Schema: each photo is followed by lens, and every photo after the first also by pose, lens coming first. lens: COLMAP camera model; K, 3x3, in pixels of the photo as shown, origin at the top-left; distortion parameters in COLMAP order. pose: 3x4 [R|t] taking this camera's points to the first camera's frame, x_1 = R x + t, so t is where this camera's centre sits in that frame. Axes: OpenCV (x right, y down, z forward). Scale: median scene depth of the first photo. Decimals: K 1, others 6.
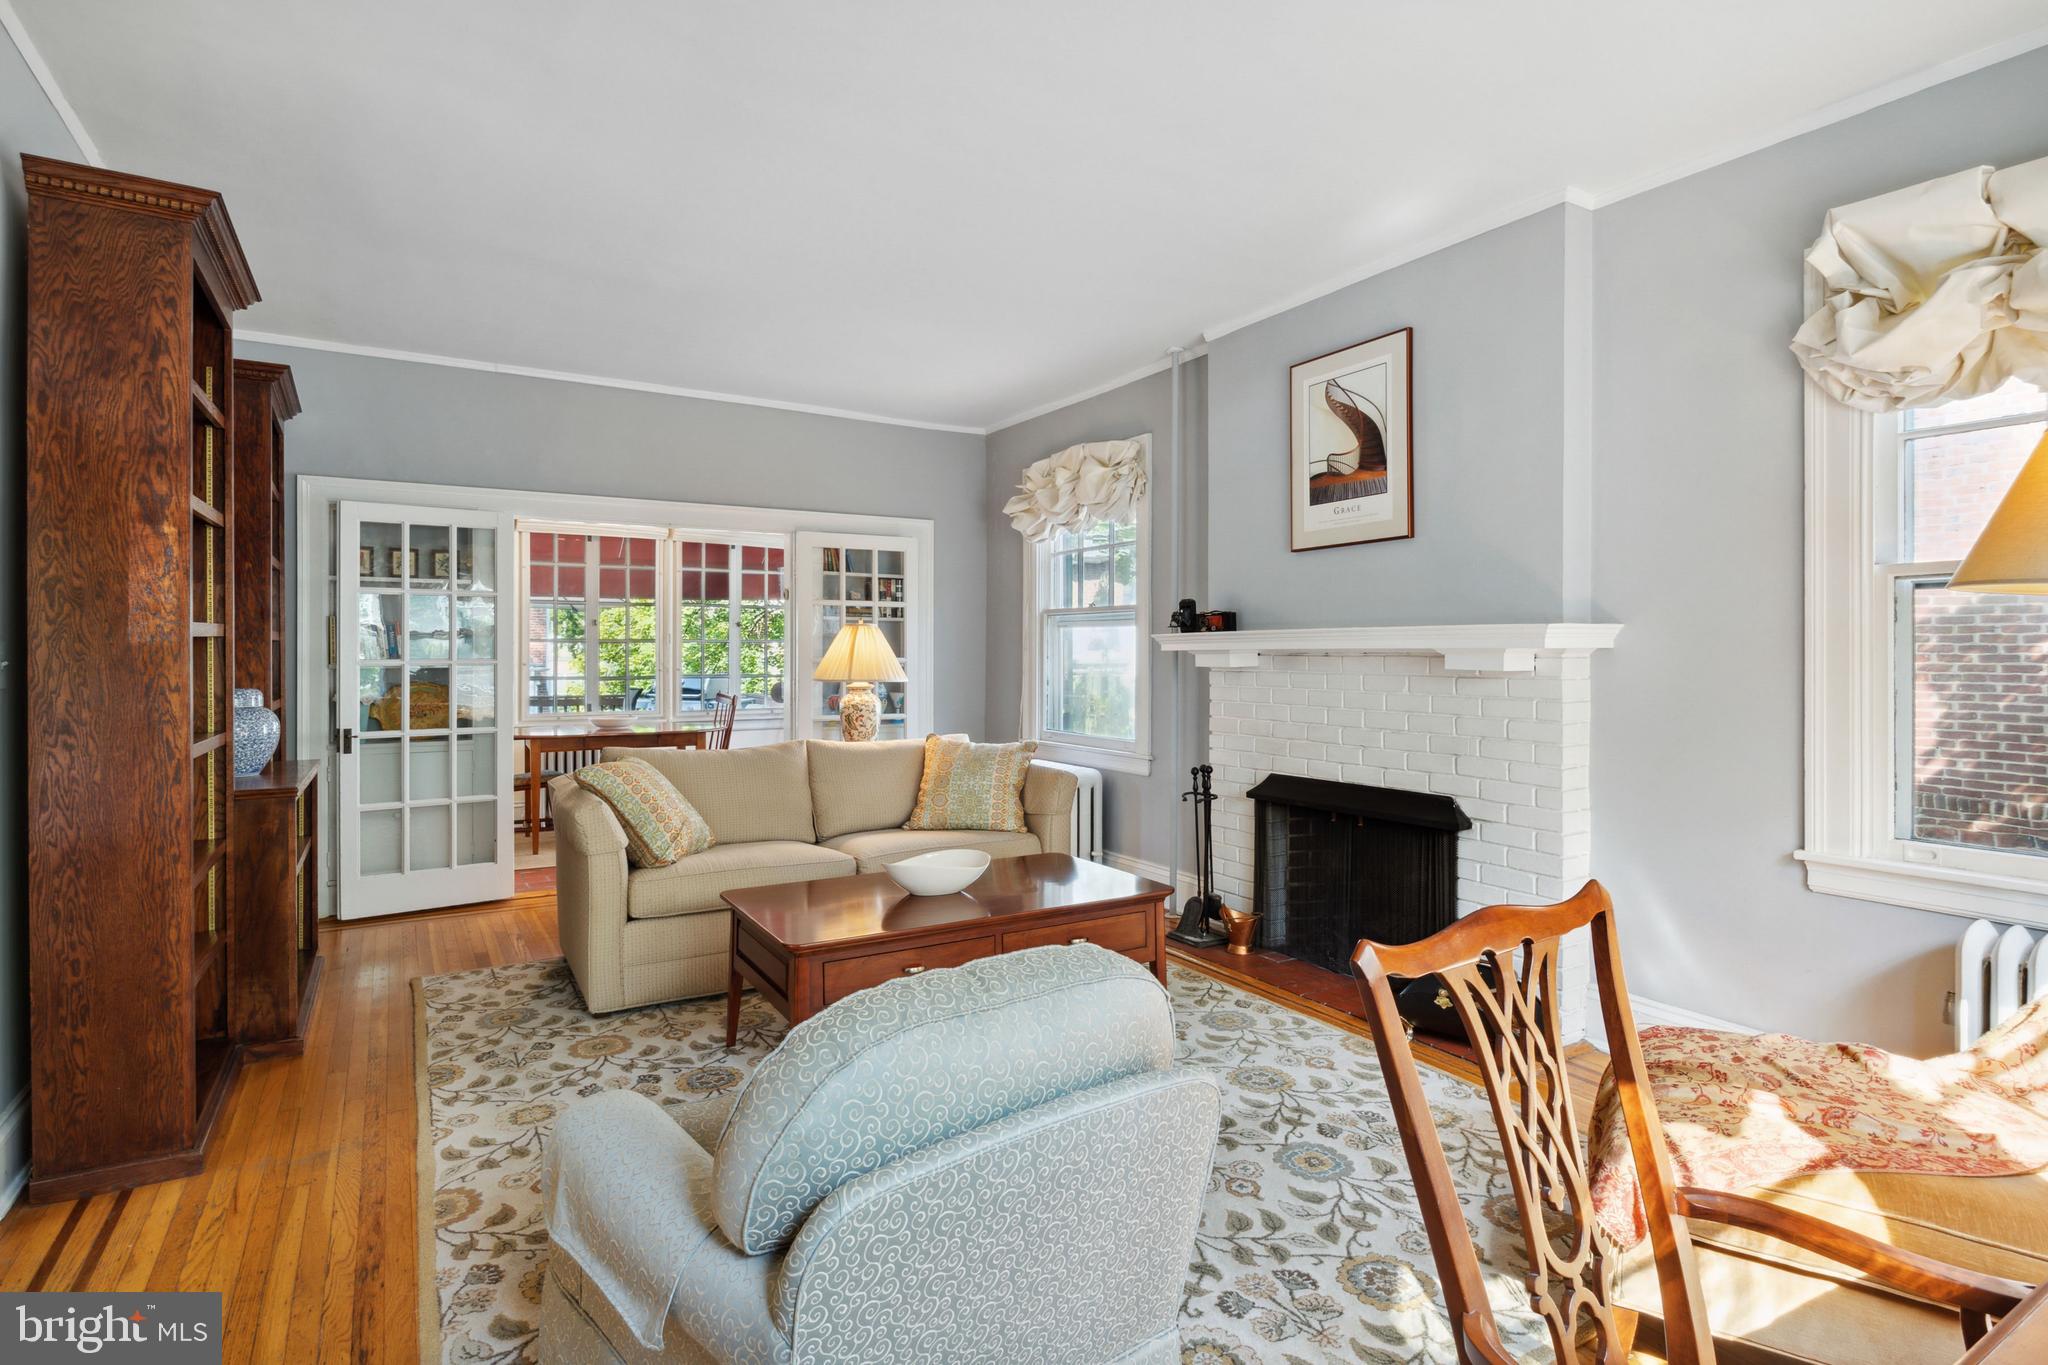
lens RADIAL K [[1043.5, 0, 1026.1], [0, 1043.5, 659.2], [0, 0, 1]] dist [-0.006337, 0.000084]
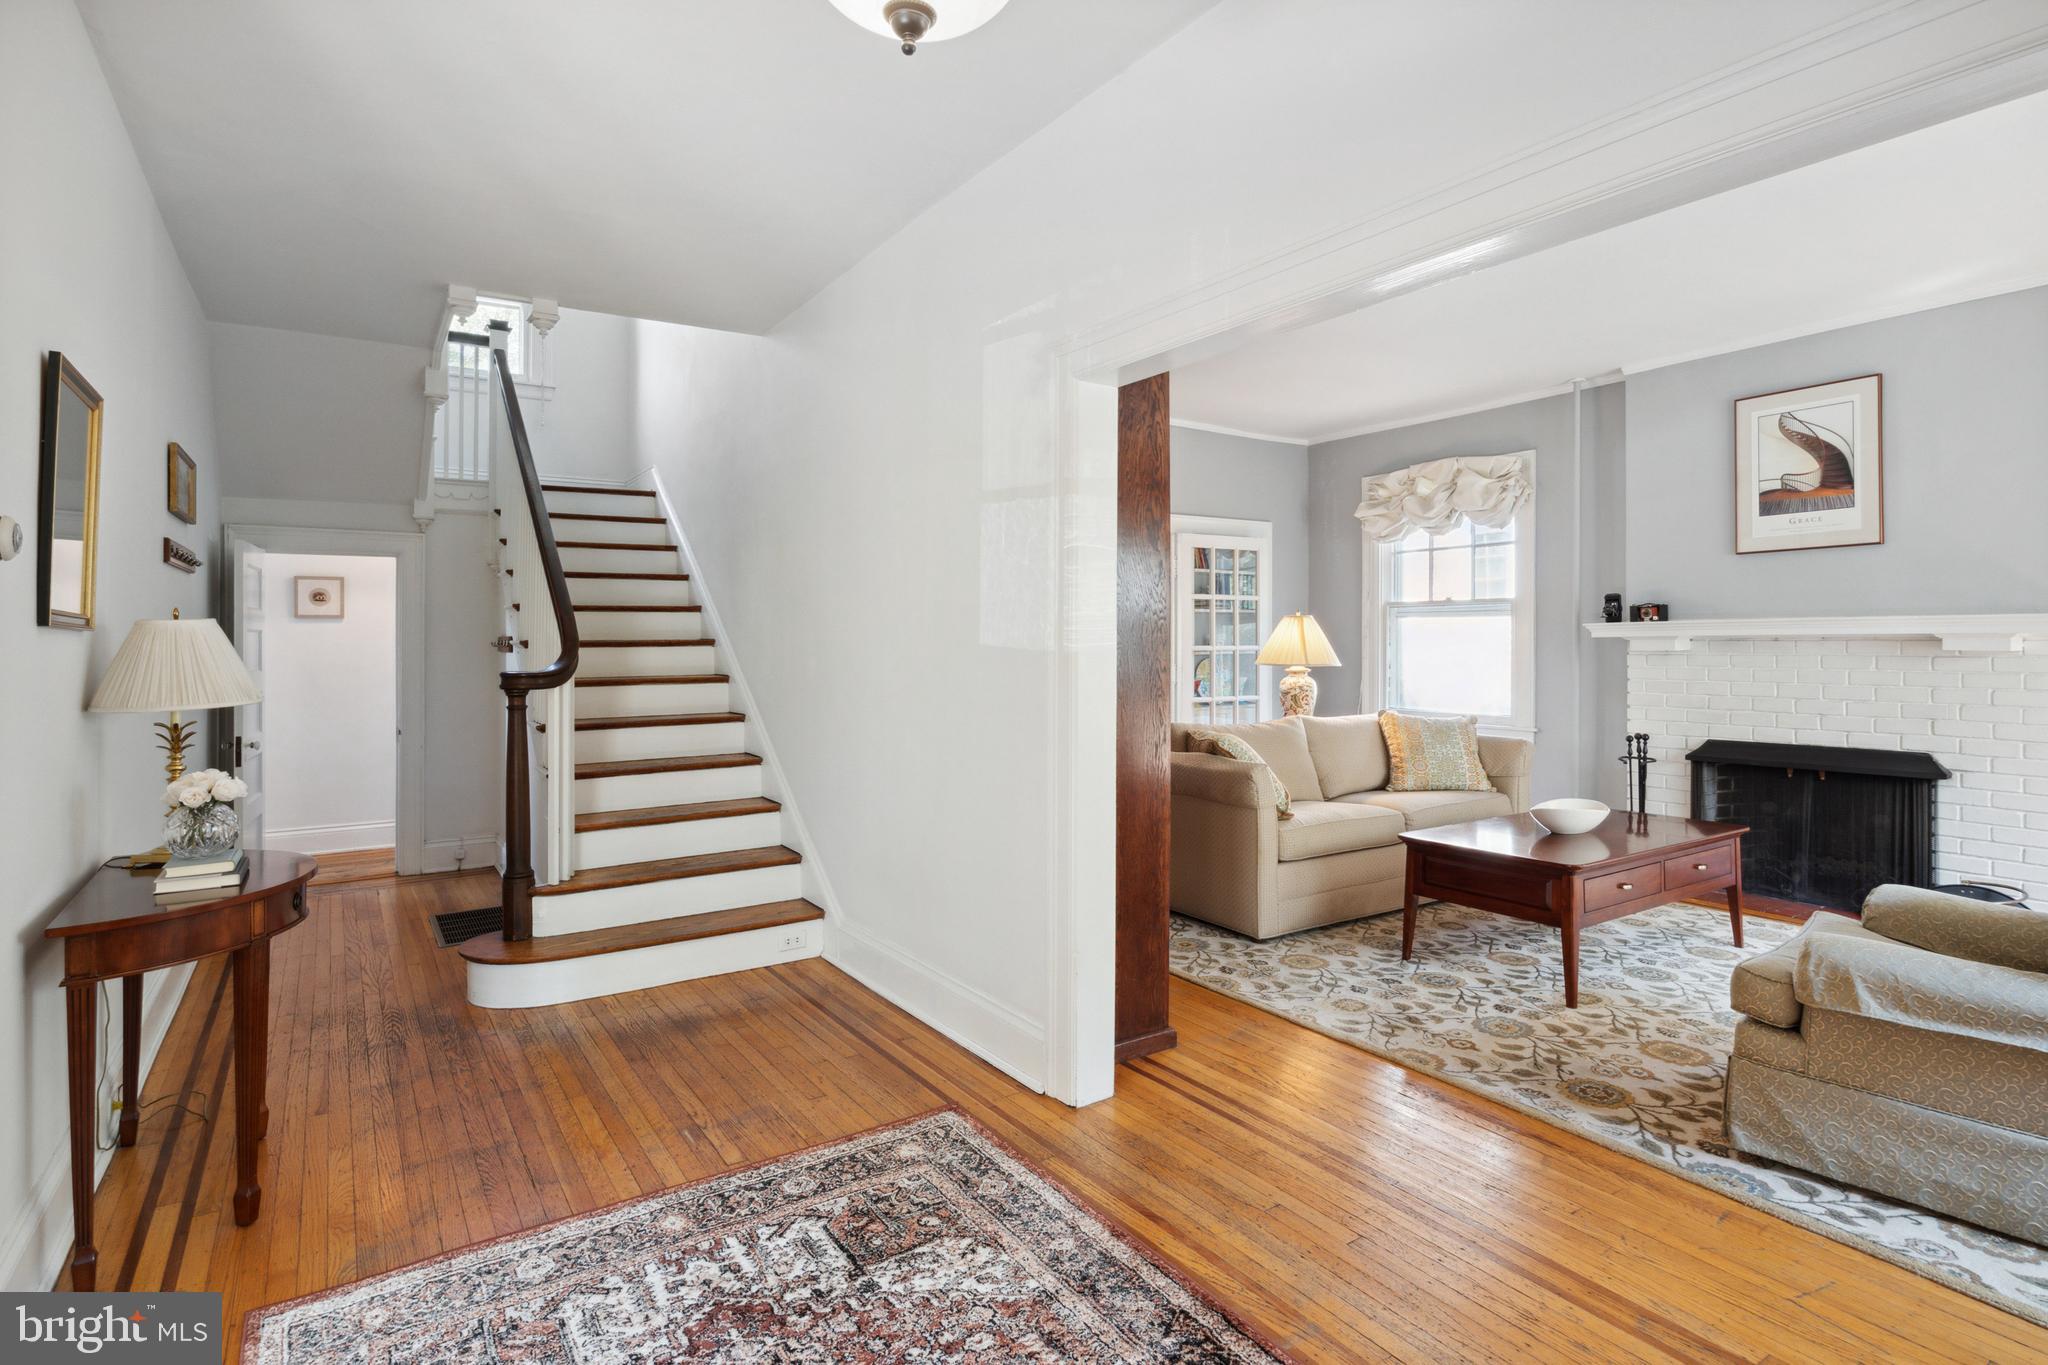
lens RADIAL K [[1050.3, 0, 1025.8], [0, 1050.3, 652.4], [0, 0, 1]] dist [-0.003867, 0.000411]
pose [[0.999166, -0.007233, 0.040175, -0.638675], [0.007099, 0.999969, 0.003488, -0.000030], [-0.040199, -0.003200, 0.999187, -0.182782]]
